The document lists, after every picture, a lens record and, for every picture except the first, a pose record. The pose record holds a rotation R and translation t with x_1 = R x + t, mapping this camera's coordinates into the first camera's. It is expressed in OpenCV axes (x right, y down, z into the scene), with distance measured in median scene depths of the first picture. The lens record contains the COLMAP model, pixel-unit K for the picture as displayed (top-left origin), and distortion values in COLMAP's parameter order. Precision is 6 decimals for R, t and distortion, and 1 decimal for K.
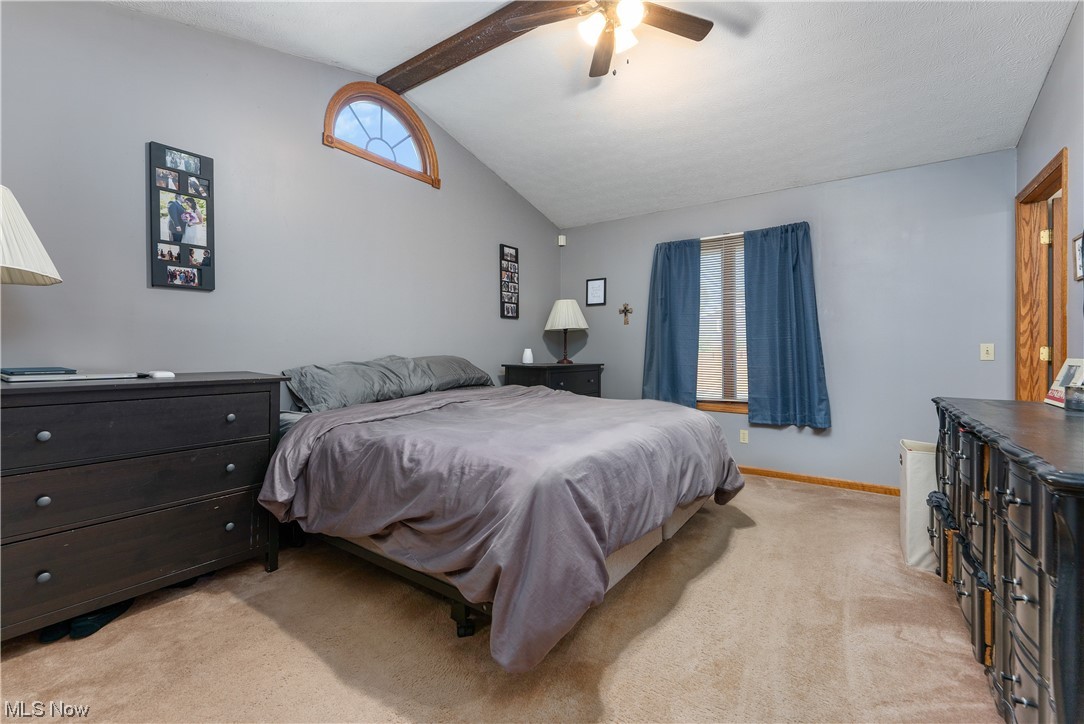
lens RADIAL K [[440.5, 0, 544.8], [0, 440.5, 353.3], [0, 0, 1]] dist [-0.001975, -0.000206]
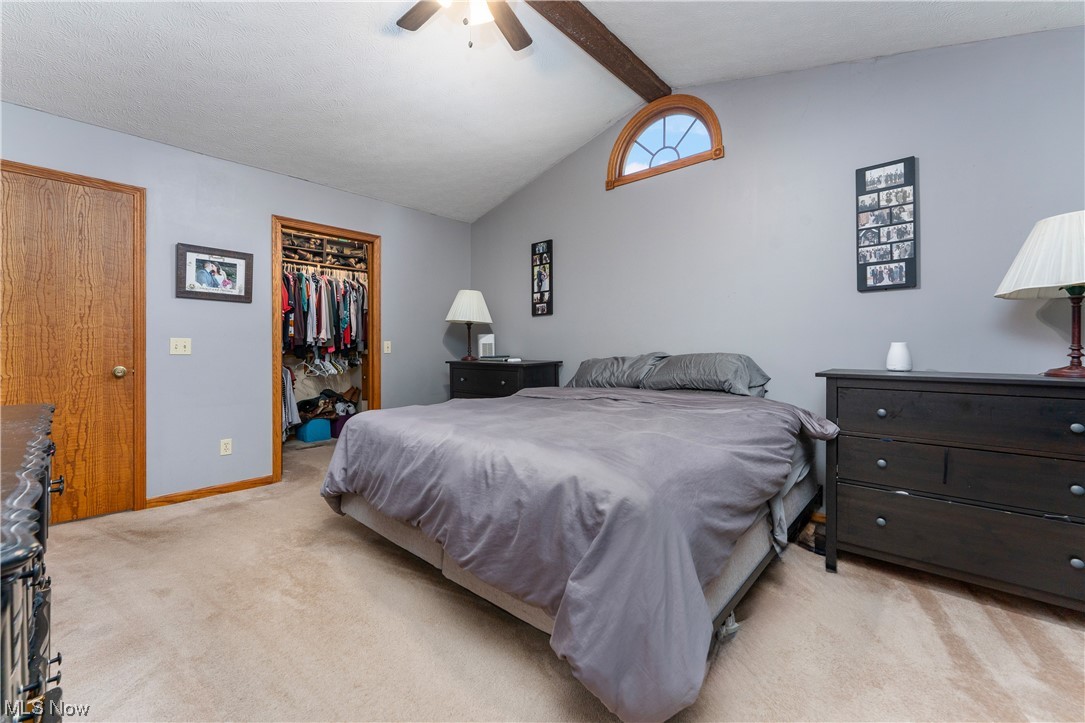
lens RADIAL K [[440.9, 0, 544.0], [0, 440.9, 358.3], [0, 0, 1]] dist [-0.001975, -0.000206]
pose [[-0.106845, 0.007830, -0.994245, 1.003402], [-0.010634, 0.999903, 0.009017, 0.017250], [0.994219, 0.011536, -0.106751, 1.166278]]
